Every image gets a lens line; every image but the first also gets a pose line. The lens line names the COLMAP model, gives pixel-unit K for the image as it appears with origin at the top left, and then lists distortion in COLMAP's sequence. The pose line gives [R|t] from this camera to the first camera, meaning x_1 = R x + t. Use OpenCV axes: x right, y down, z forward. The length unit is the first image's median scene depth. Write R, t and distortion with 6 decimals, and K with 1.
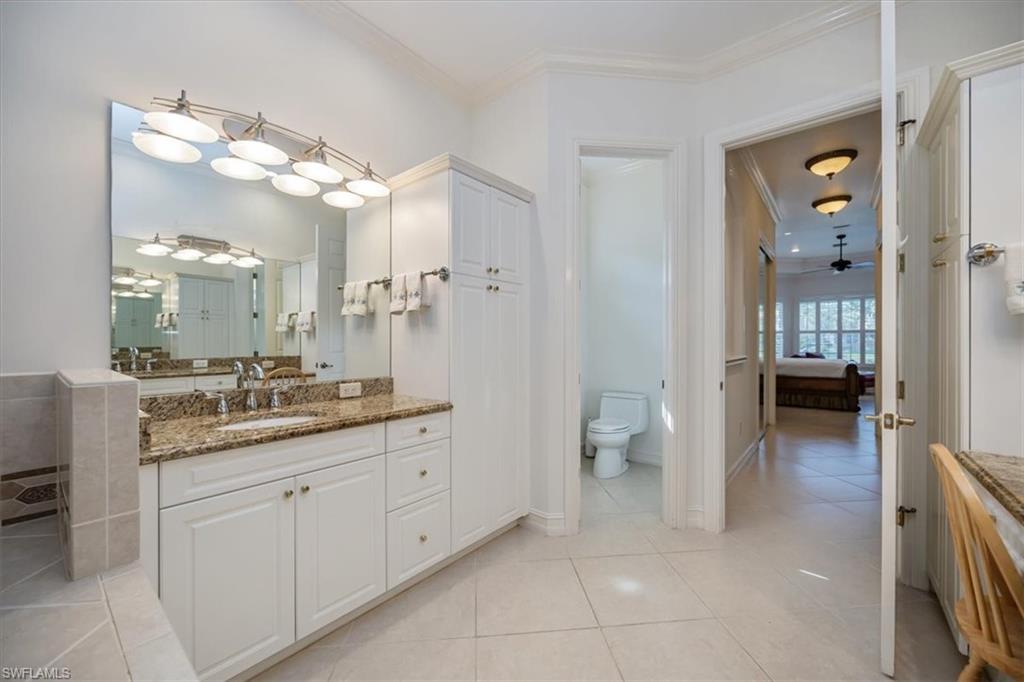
lens RADIAL K [[393.3, 0, 509.2], [0, 393.3, 339.1], [0, 0, 1]] dist [-0.000571, -0.000048]
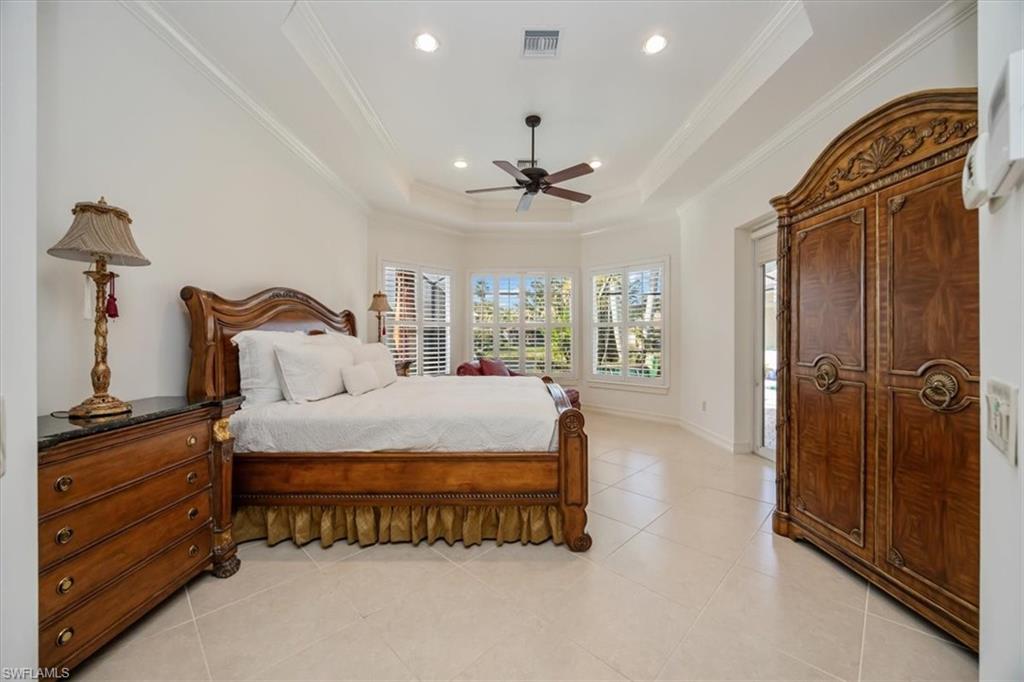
lens RADIAL K [[393.3, 0, 513.0], [0, 393.3, 339.5], [0, 0, 1]] dist [-0.000571, -0.000048]
pose [[0.762521, -0.004346, 0.646949, 0.592255], [0.001752, 0.999988, 0.004653, 0.001624], [-0.646962, -0.002414, 0.762519, 0.746173]]
